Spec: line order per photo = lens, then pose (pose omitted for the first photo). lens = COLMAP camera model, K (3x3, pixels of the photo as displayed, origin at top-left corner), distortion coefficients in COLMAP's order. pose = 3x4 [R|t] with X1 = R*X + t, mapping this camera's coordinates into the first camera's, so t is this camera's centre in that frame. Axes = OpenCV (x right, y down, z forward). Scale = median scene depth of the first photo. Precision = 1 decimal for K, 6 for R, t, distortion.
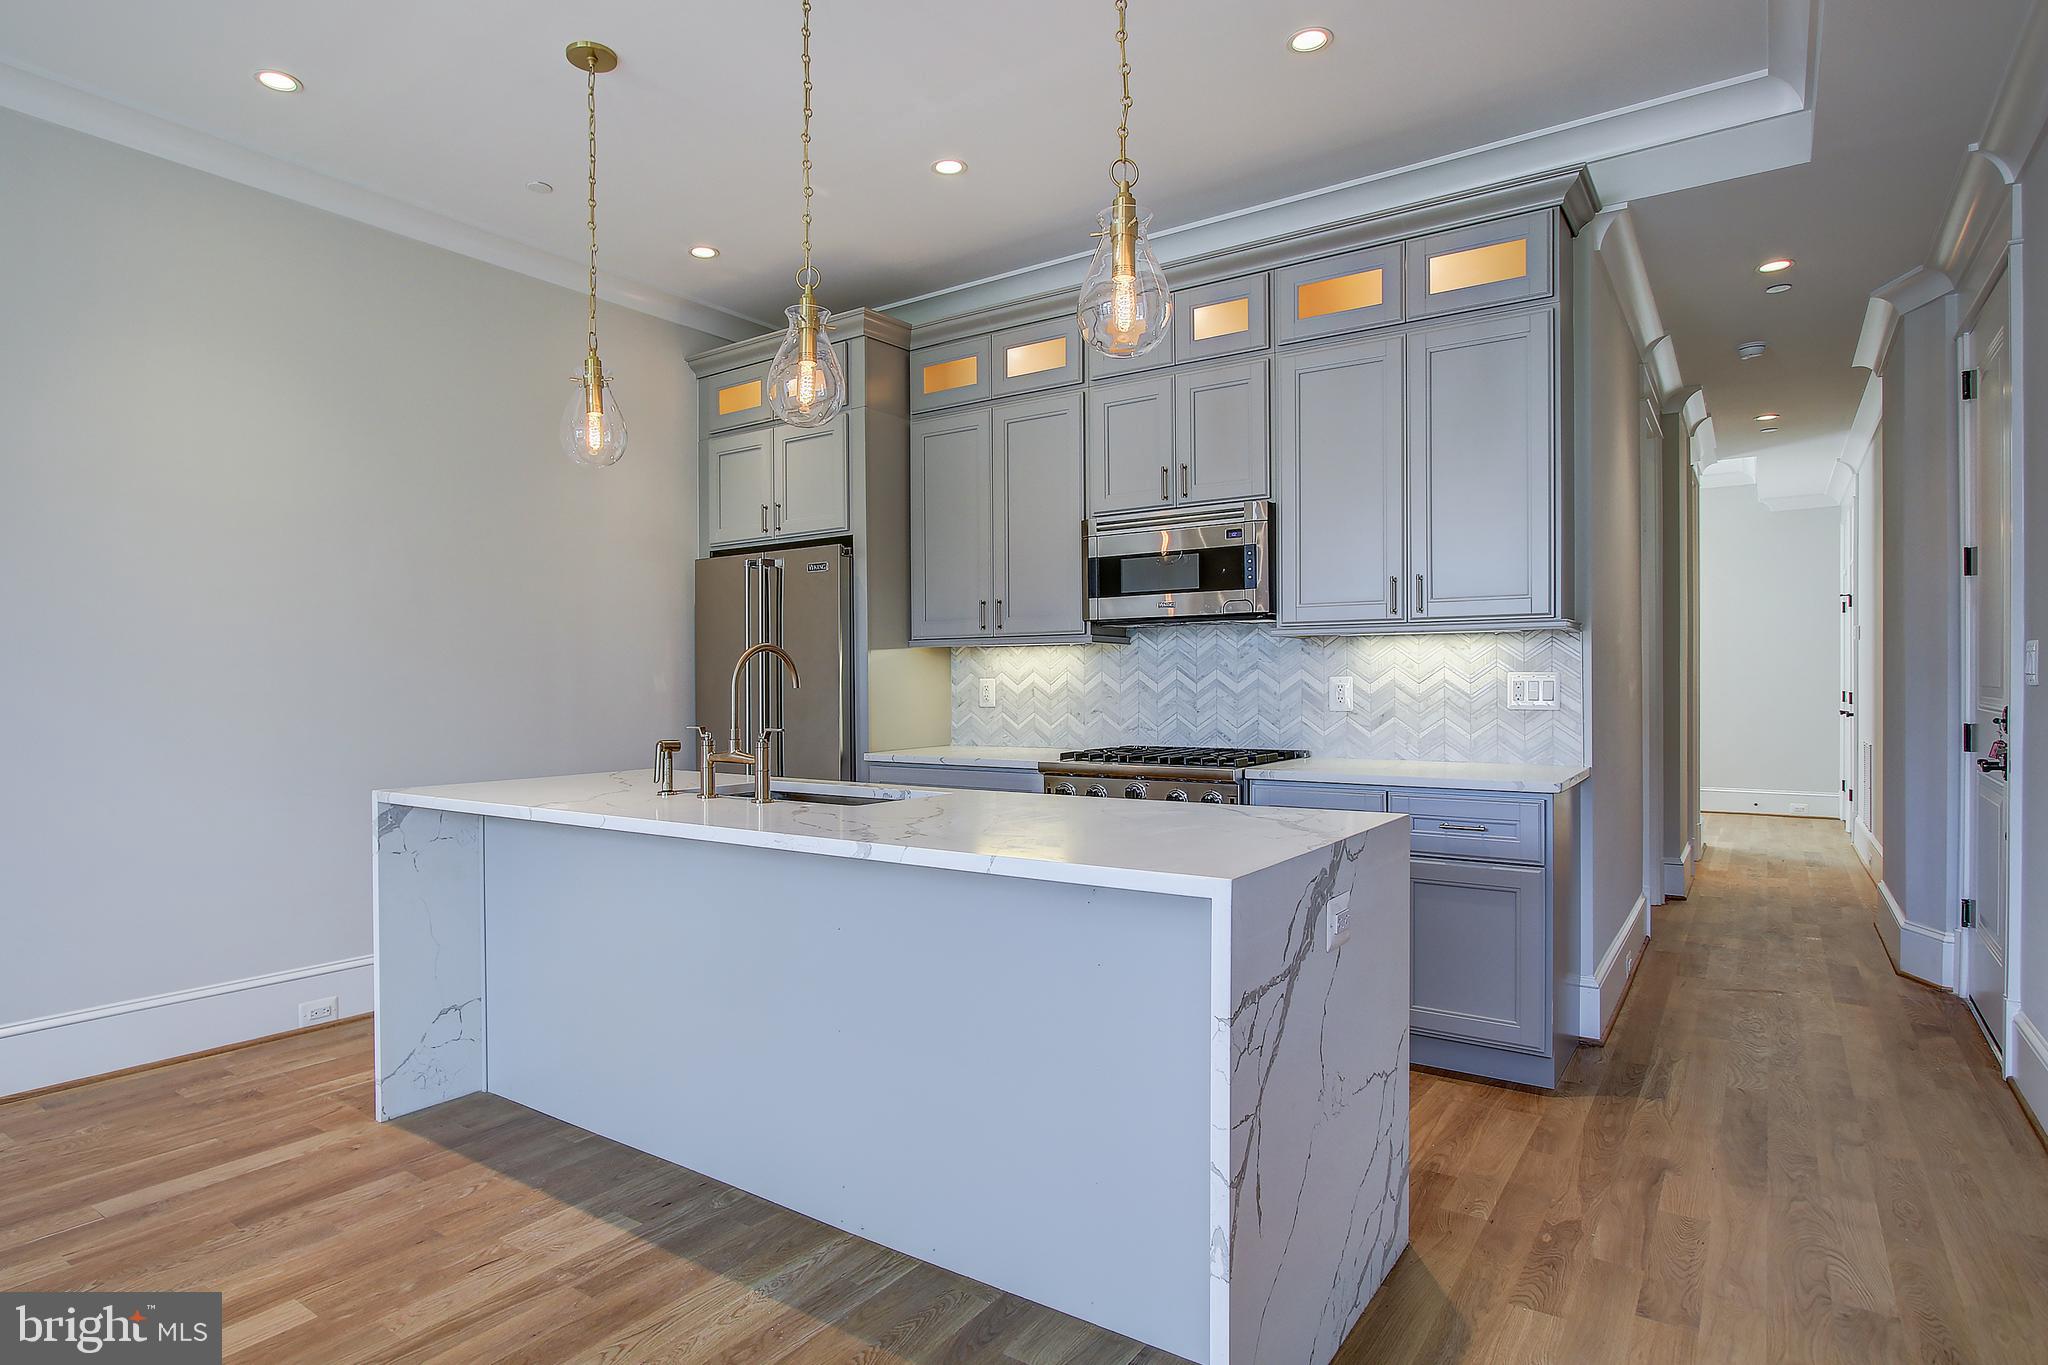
lens RADIAL K [[1106.5, 0, 979.0], [0, 1106.5, 691.0], [0, 0, 1]] dist [-0.013732, 0.002577]
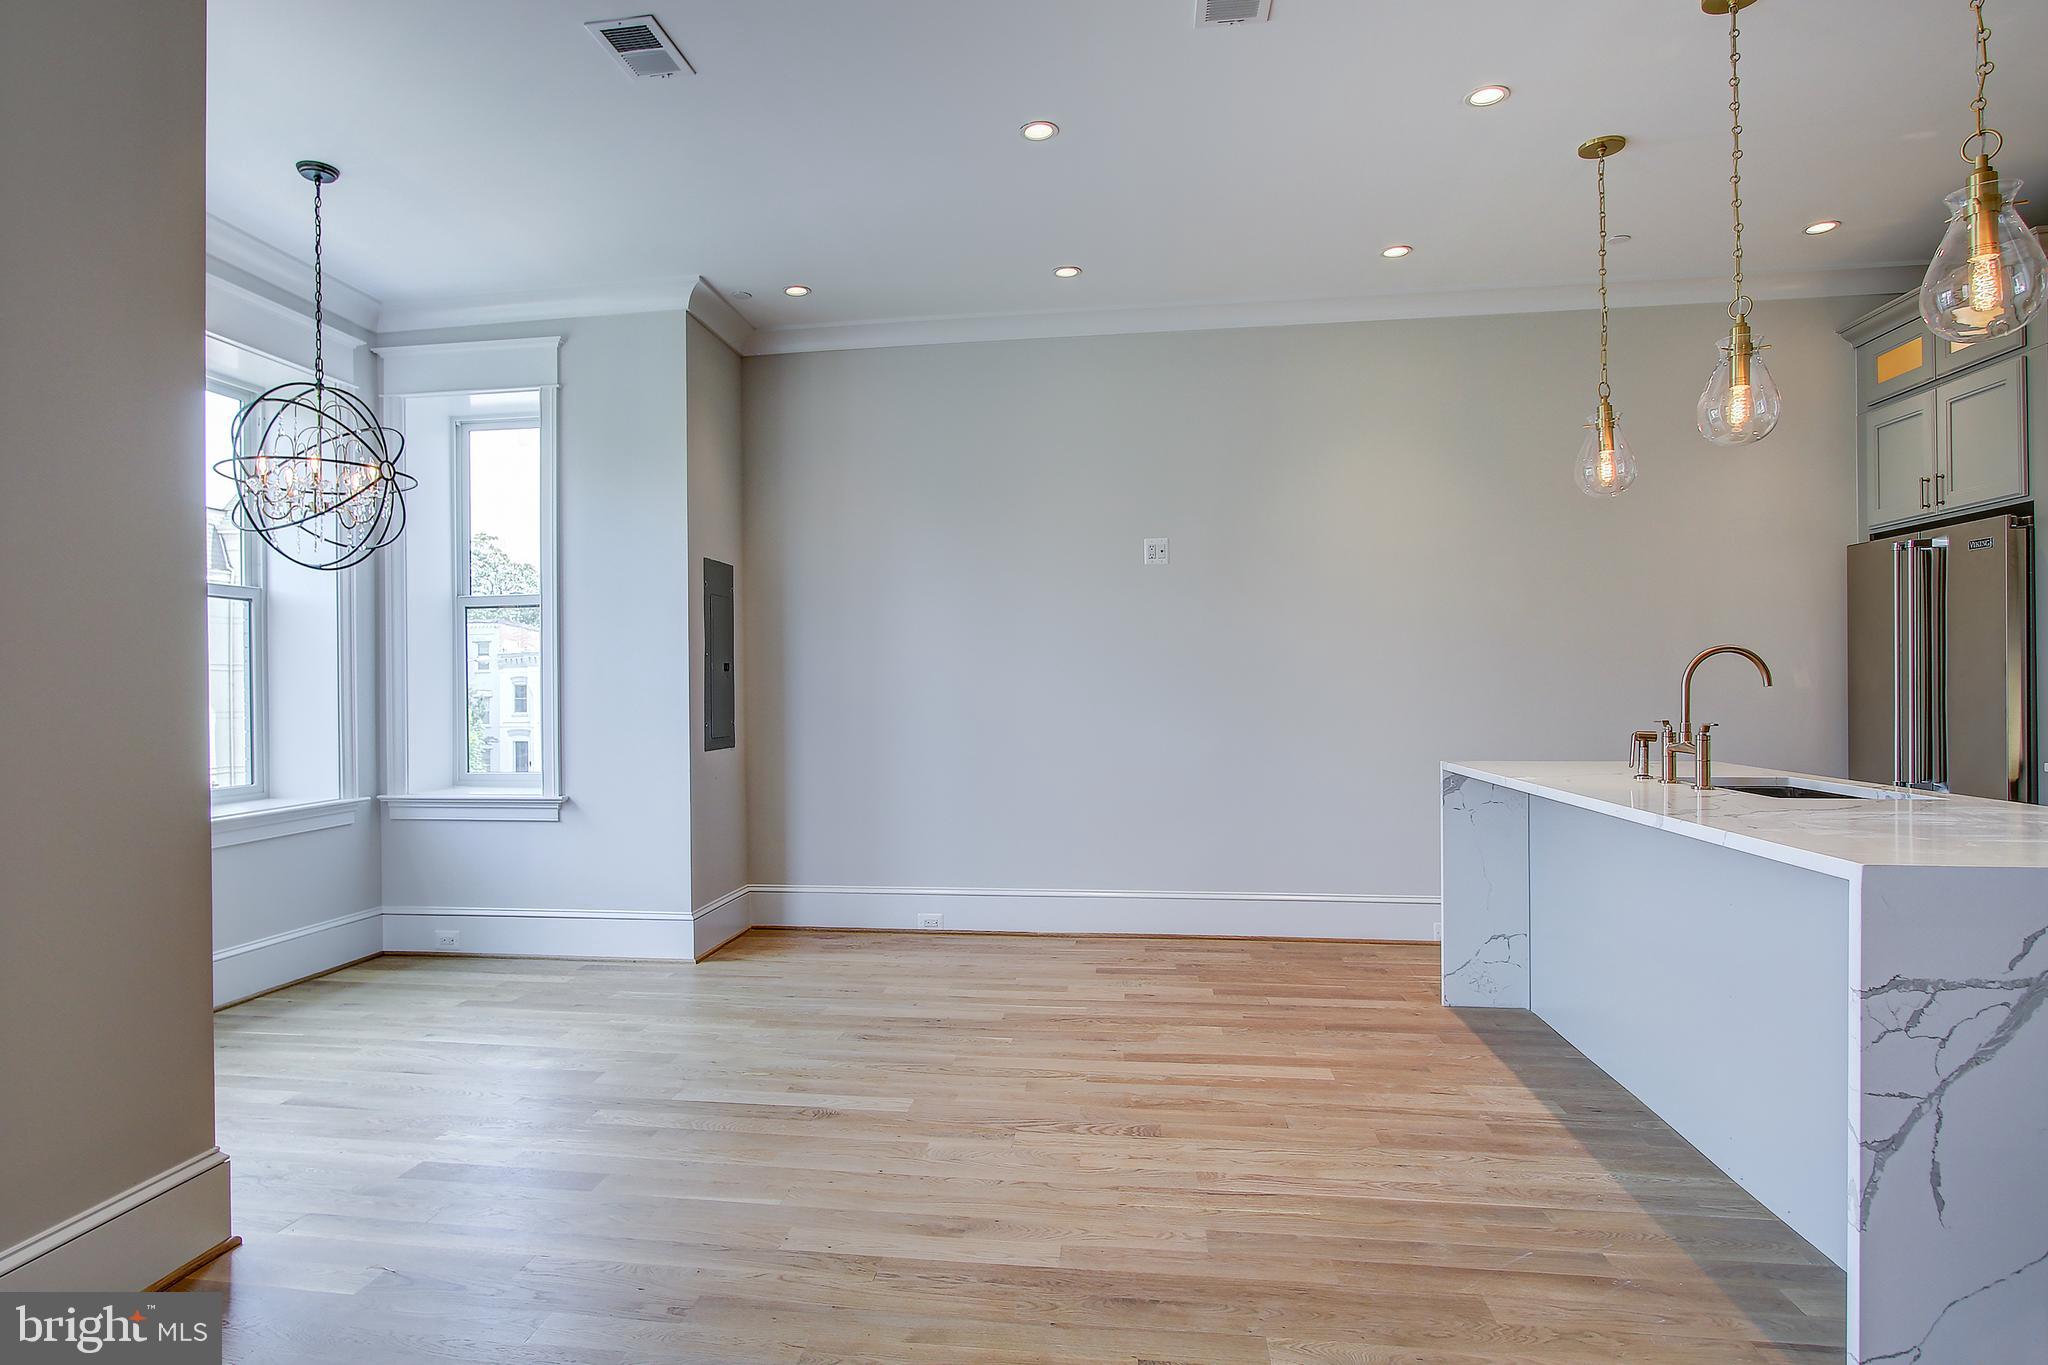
lens RADIAL K [[1130.0, 0, 957.2], [0, 1130.0, 688.3], [0, 0, 1]] dist [-0.017649, 0.003574]
pose [[0.449402, 0.003470, -0.893323, 0.302720], [0.000039, 0.999992, 0.003904, -0.003312], [0.893330, -0.001790, 0.449398, -0.112203]]
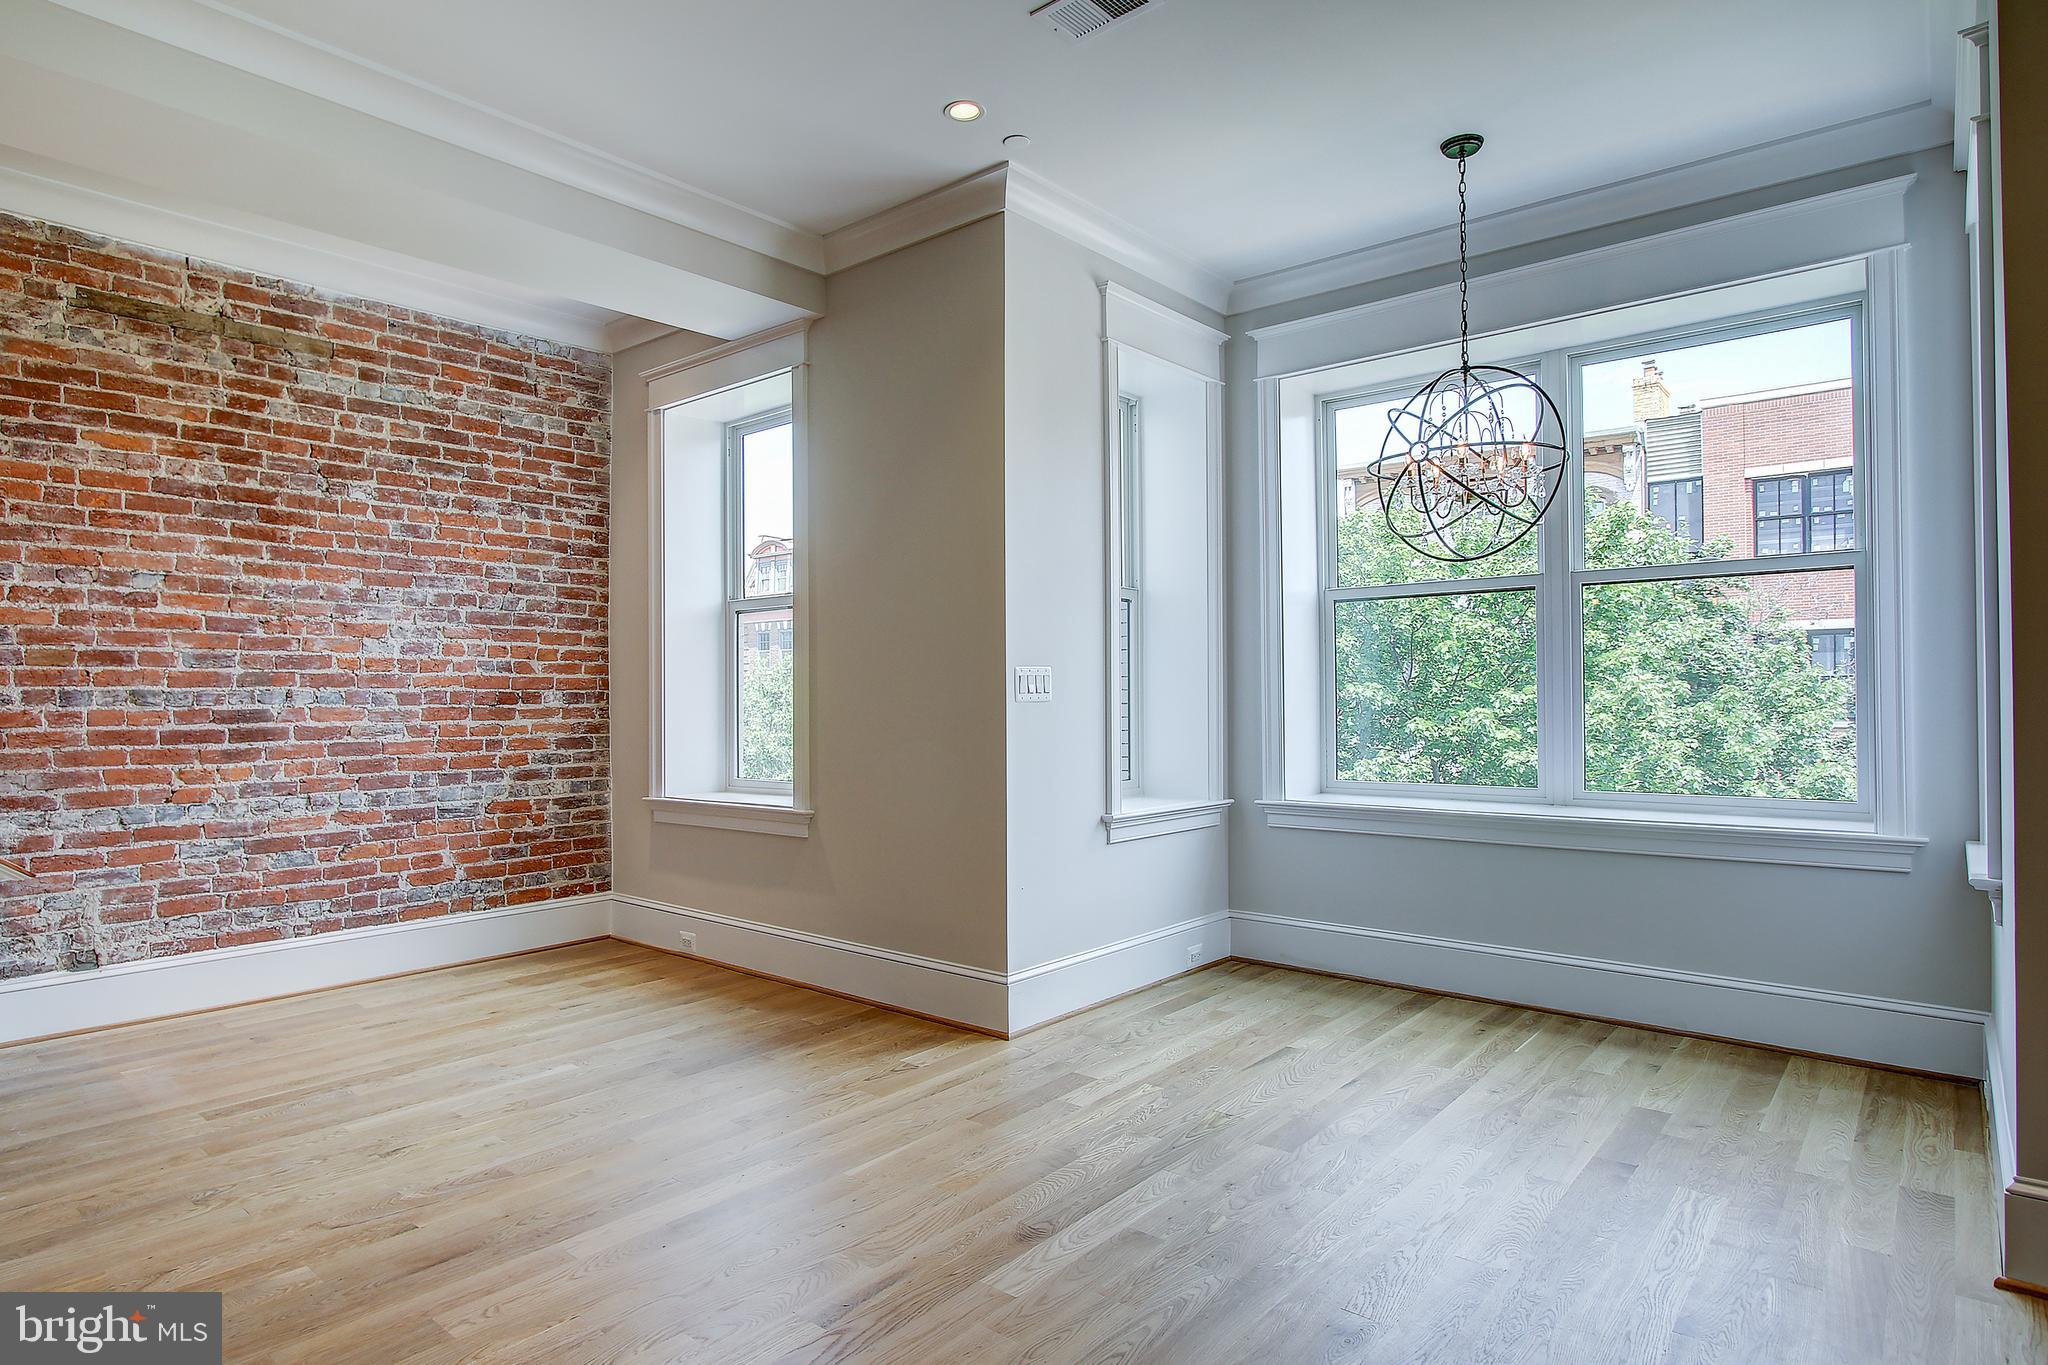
lens RADIAL K [[1124.7, 0, 981.4], [0, 1124.7, 691.6], [0, 0, 1]] dist [-0.021867, 0.009872]
pose [[-0.996083, 0.016294, 0.086910, -0.443466], [0.016438, 0.999864, 0.000943, -0.001388], [-0.086883, 0.002367, -0.996216, 0.738618]]
